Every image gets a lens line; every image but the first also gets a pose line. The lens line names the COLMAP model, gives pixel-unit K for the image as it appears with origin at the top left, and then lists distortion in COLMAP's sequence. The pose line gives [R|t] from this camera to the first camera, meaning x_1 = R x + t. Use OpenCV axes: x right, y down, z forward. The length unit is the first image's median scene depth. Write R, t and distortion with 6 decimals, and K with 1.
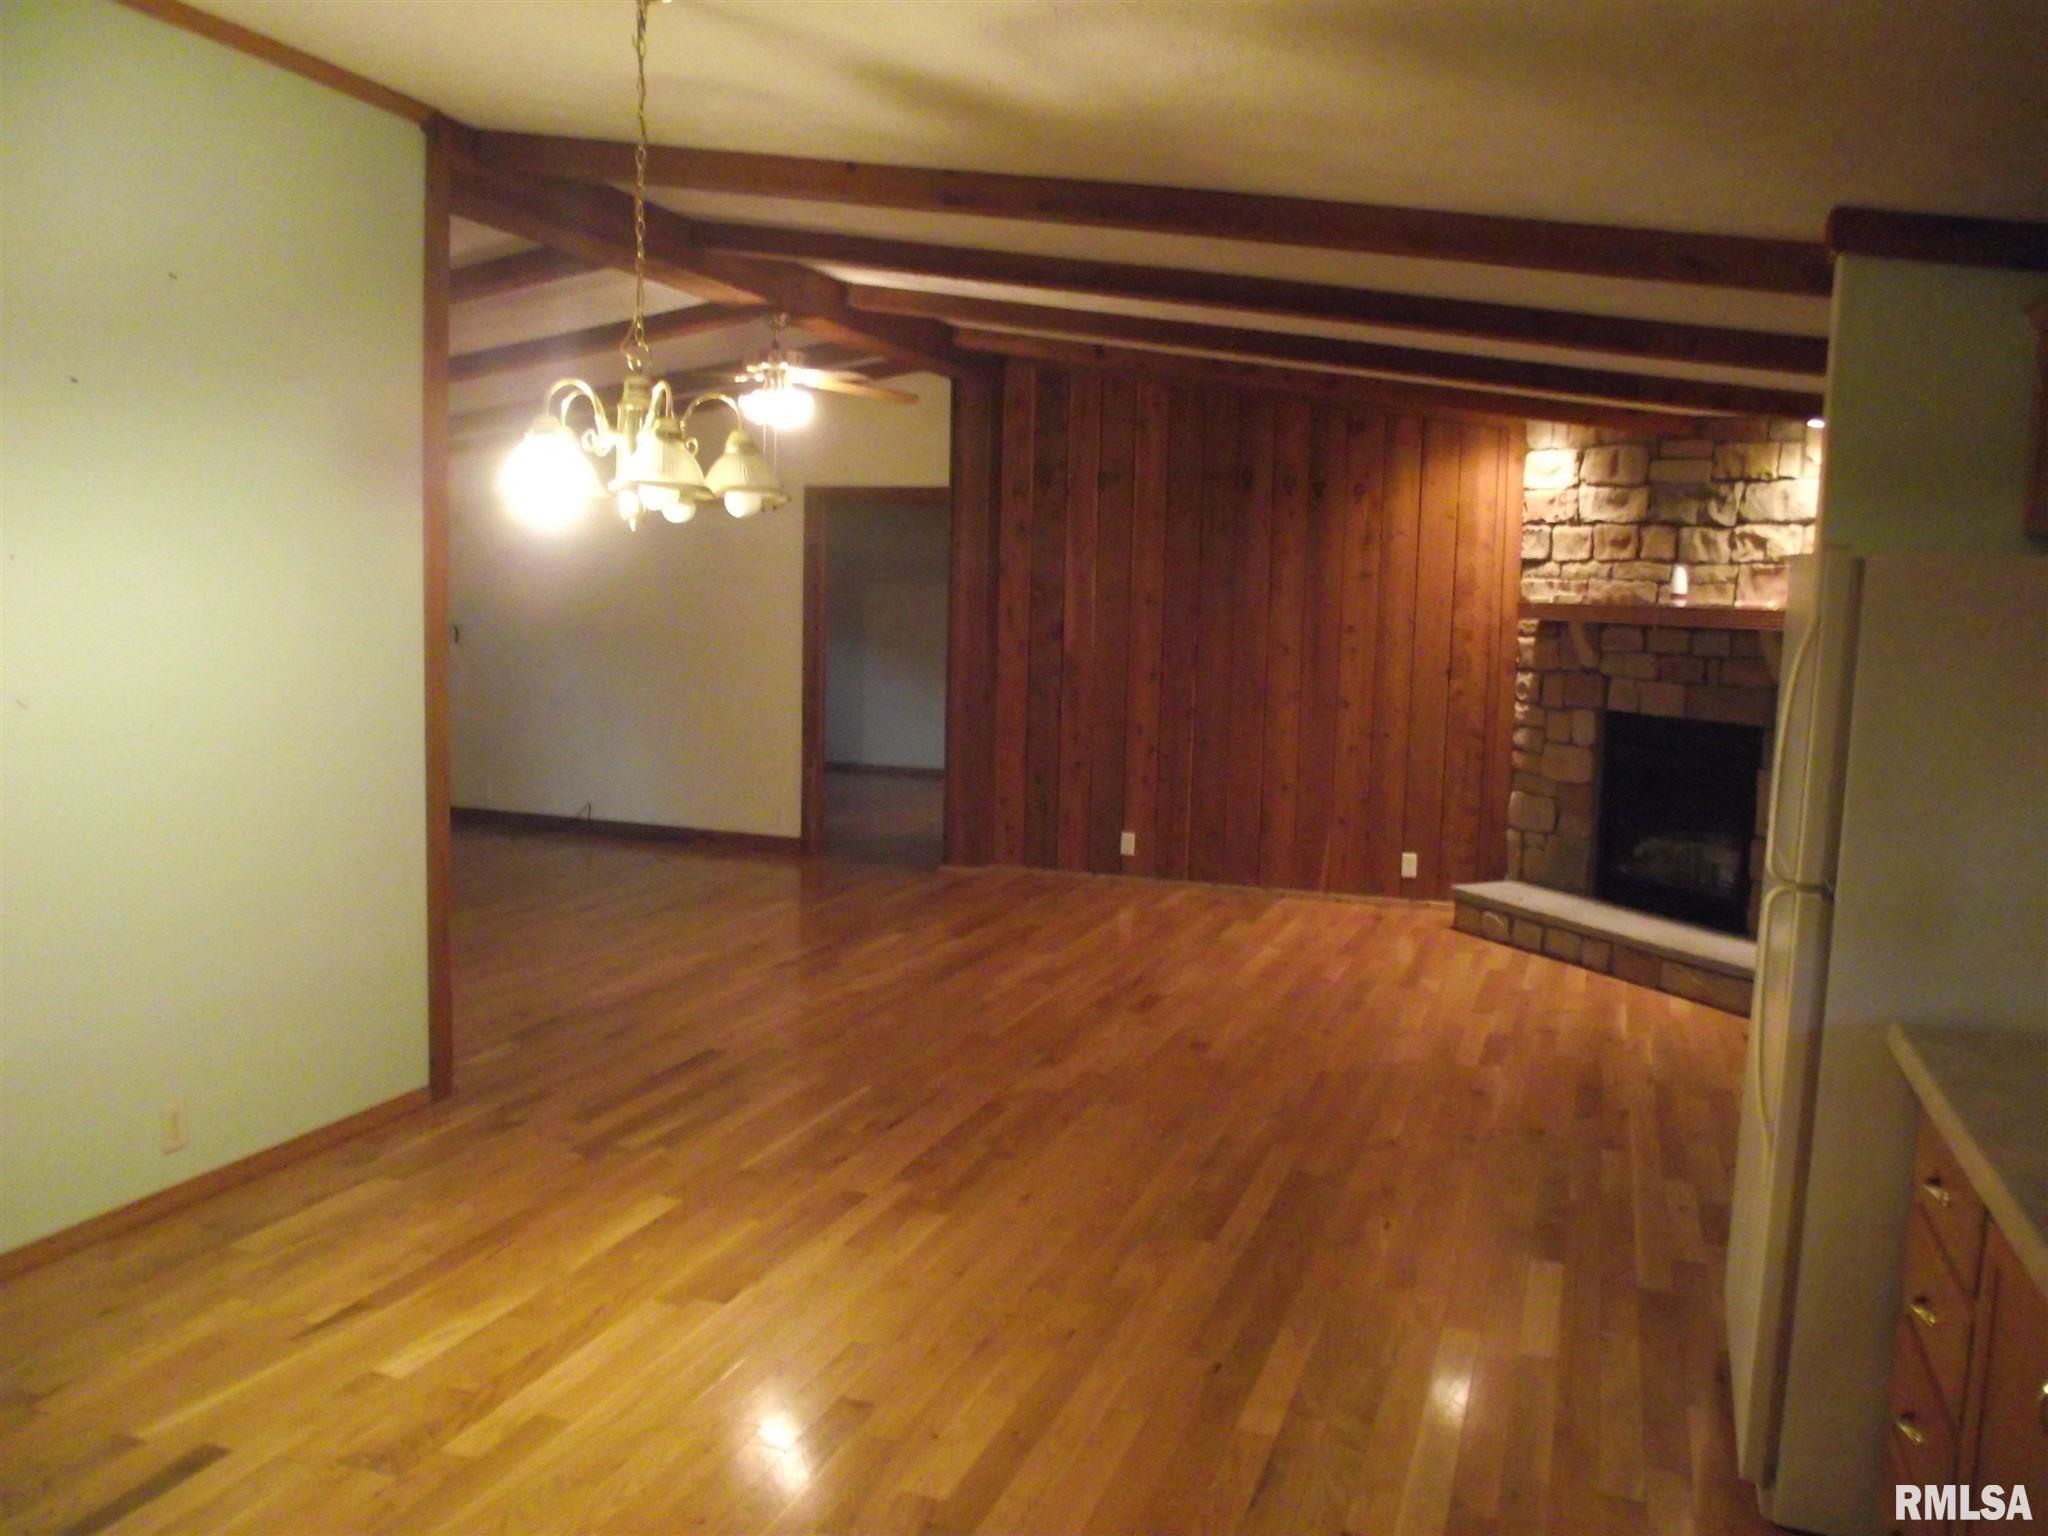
lens RADIAL K [[1626.1, 0, 1024.7], [0, 1626.1, 754.9], [0, 0, 1]] dist [-0.074254, 0.042681]
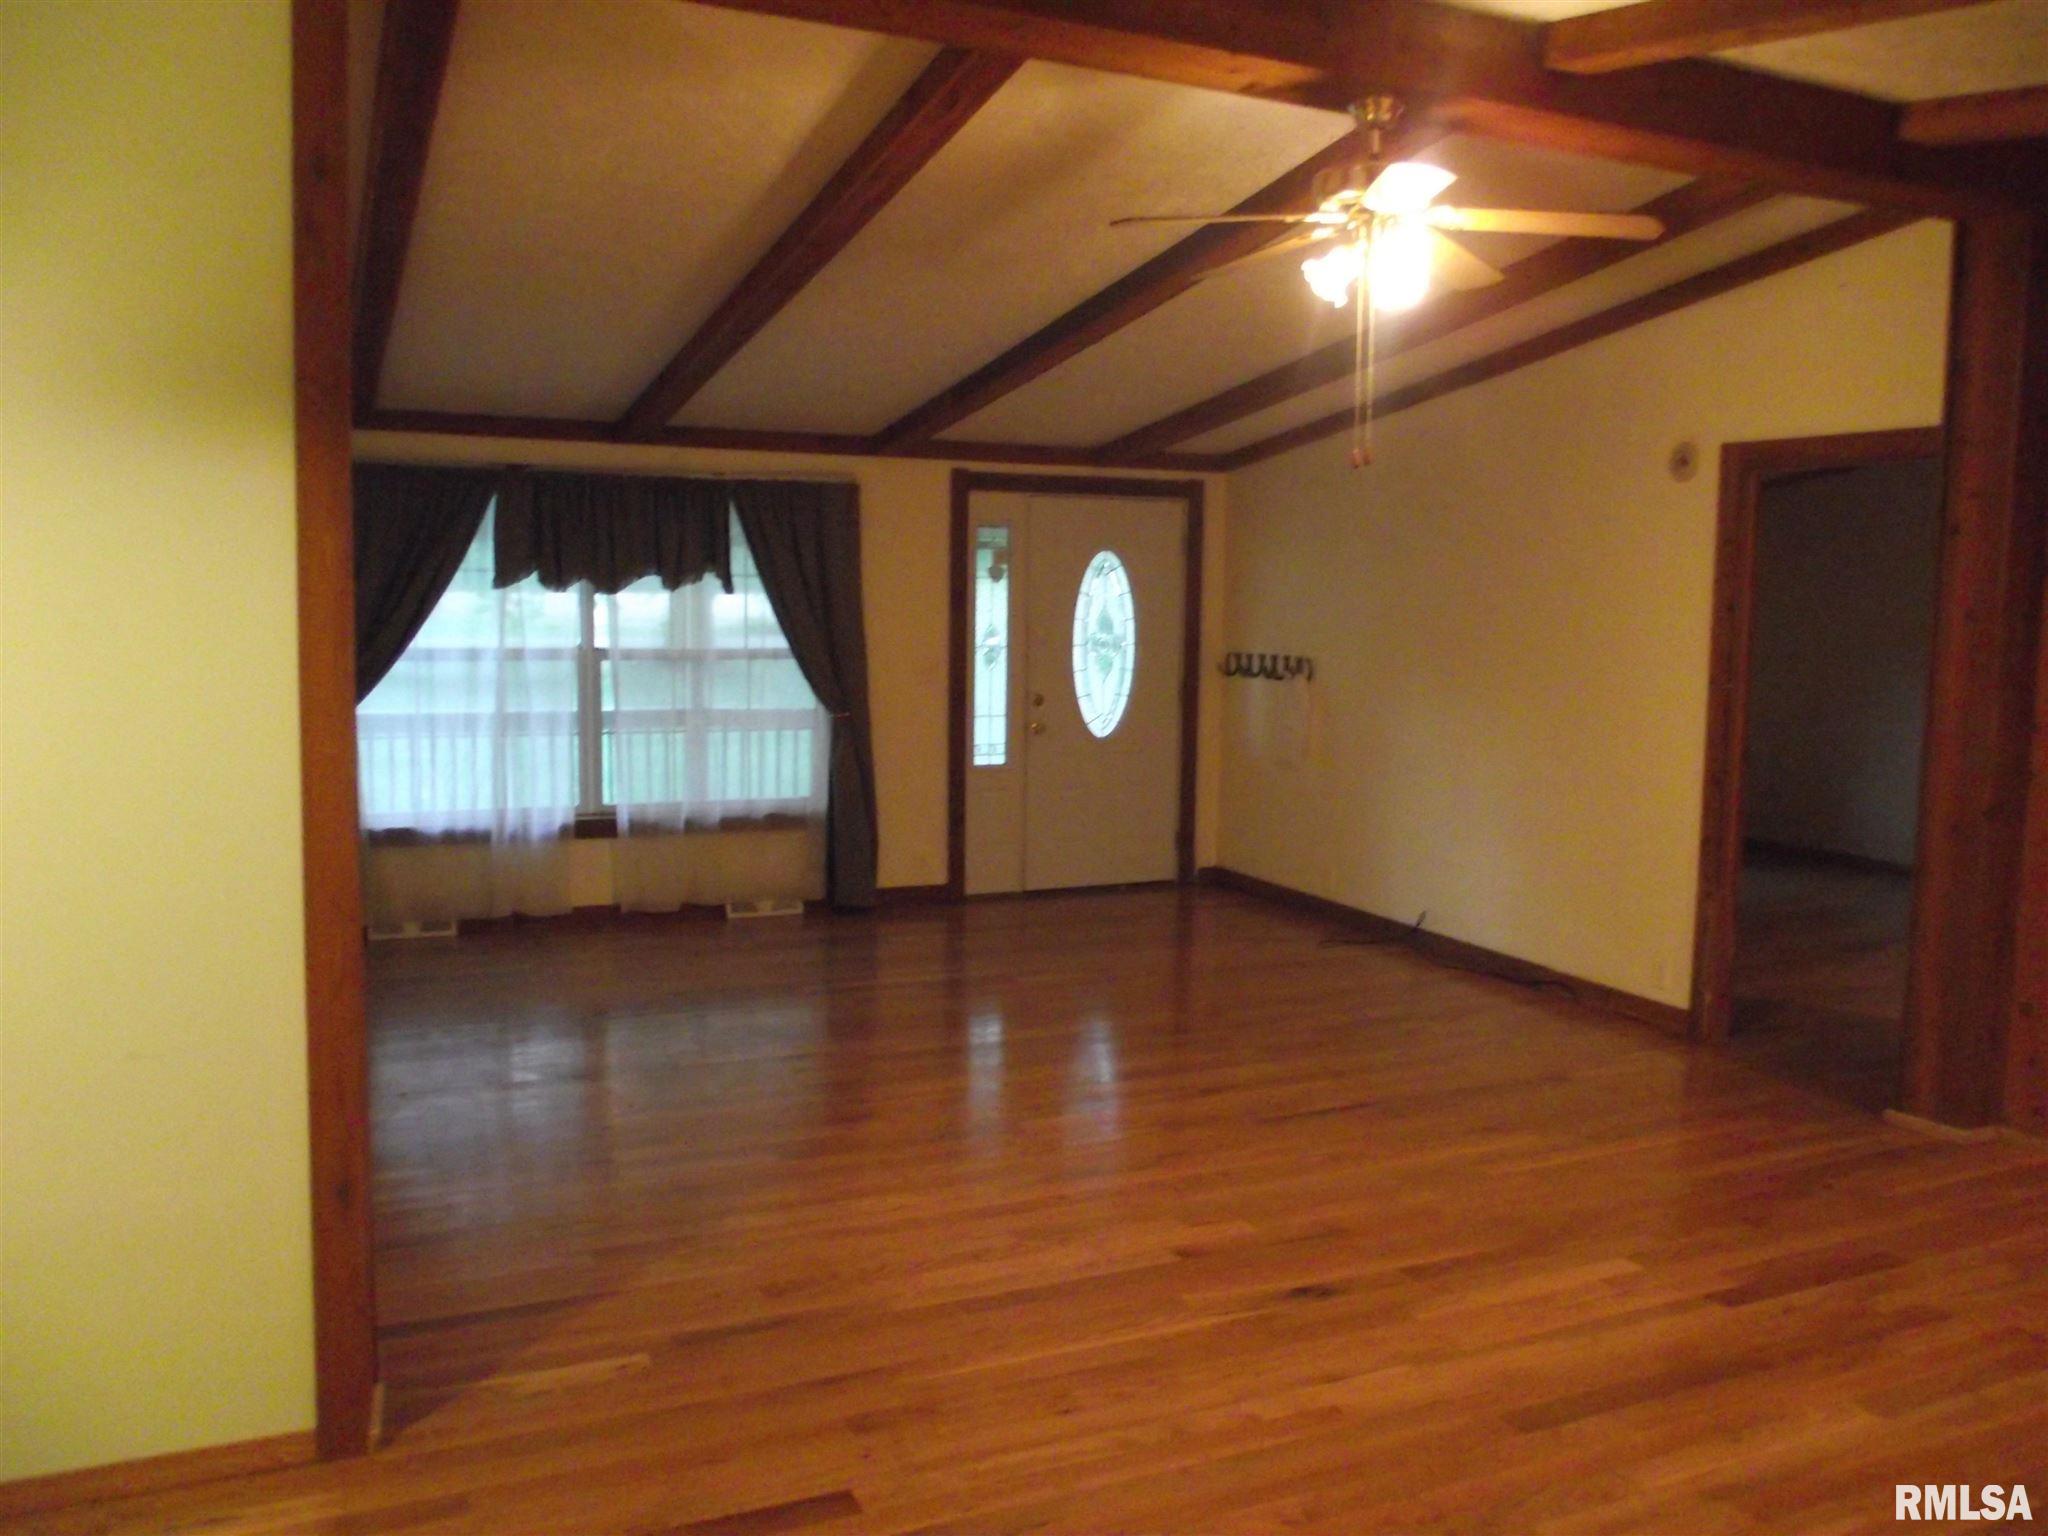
lens RADIAL K [[1626.1, 0, 1024.7], [0, 1626.1, 754.9], [0, 0, 1]] dist [-0.074254, 0.042681]
pose [[0.703876, 0.061864, -0.707623, 0.142135], [-0.070983, 0.997340, 0.016586, -0.048683], [0.706767, 0.038554, 0.706395, 0.484916]]
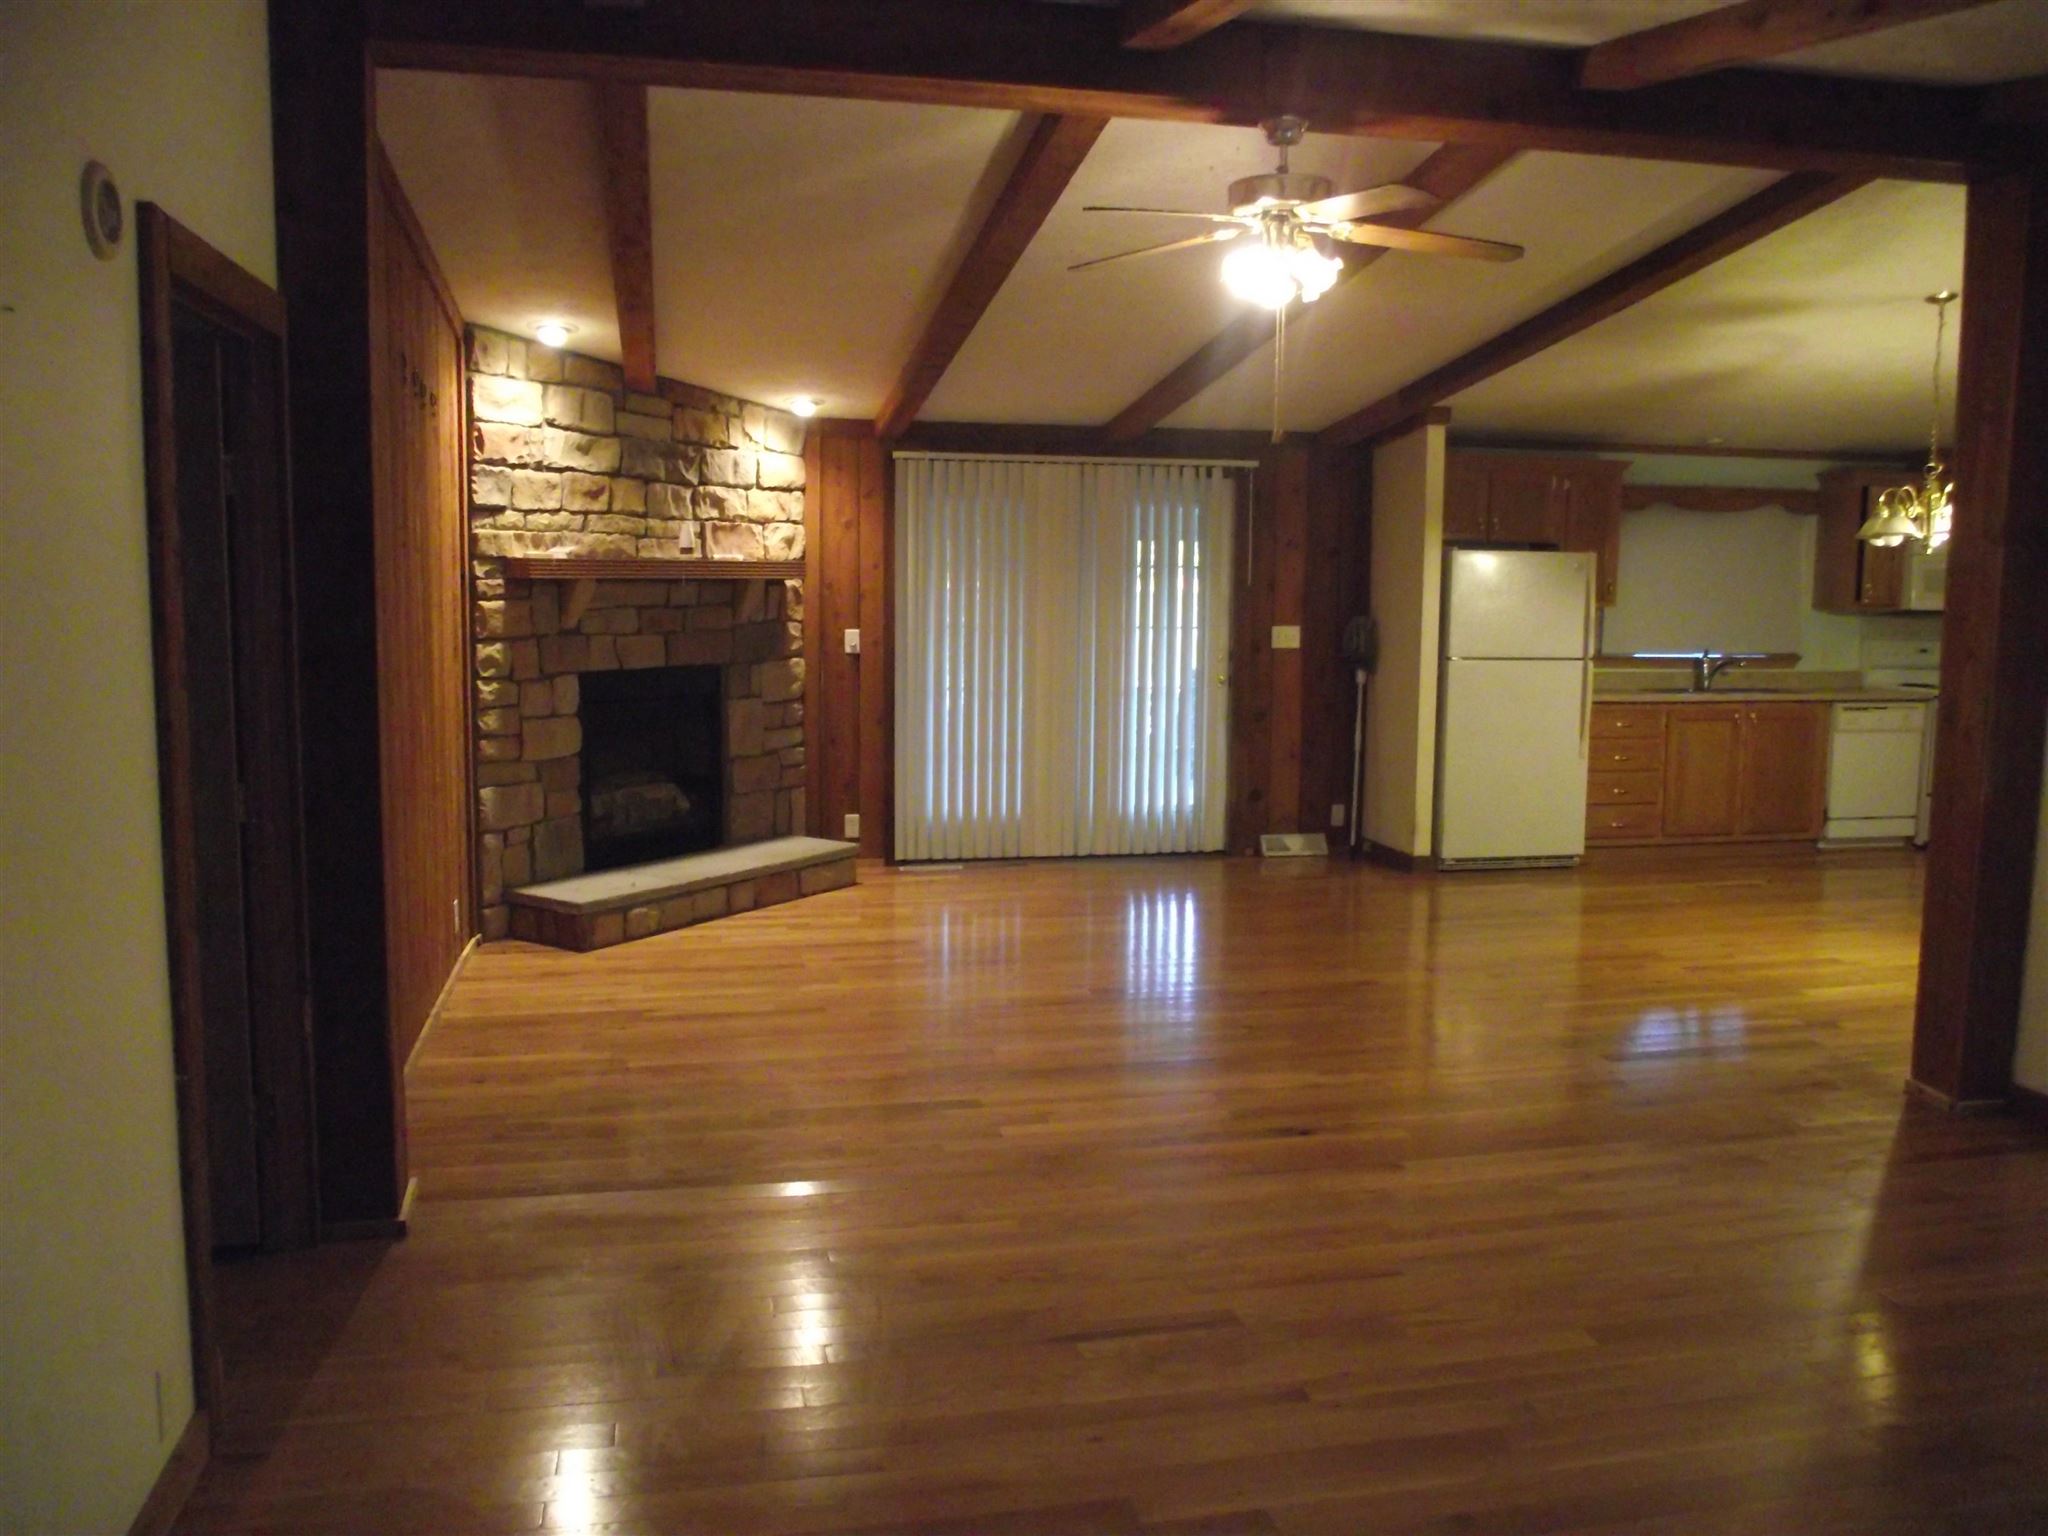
lens RADIAL K [[1626.1, 0, 1024.7], [0, 1626.1, 754.9], [0, 0, 1]] dist [-0.074254, 0.042681]
pose [[-0.535063, -0.126975, 0.835215, -0.568054], [0.061031, 0.980248, 0.188122, -0.141976], [-0.842605, 0.151631, -0.516745, 1.278548]]
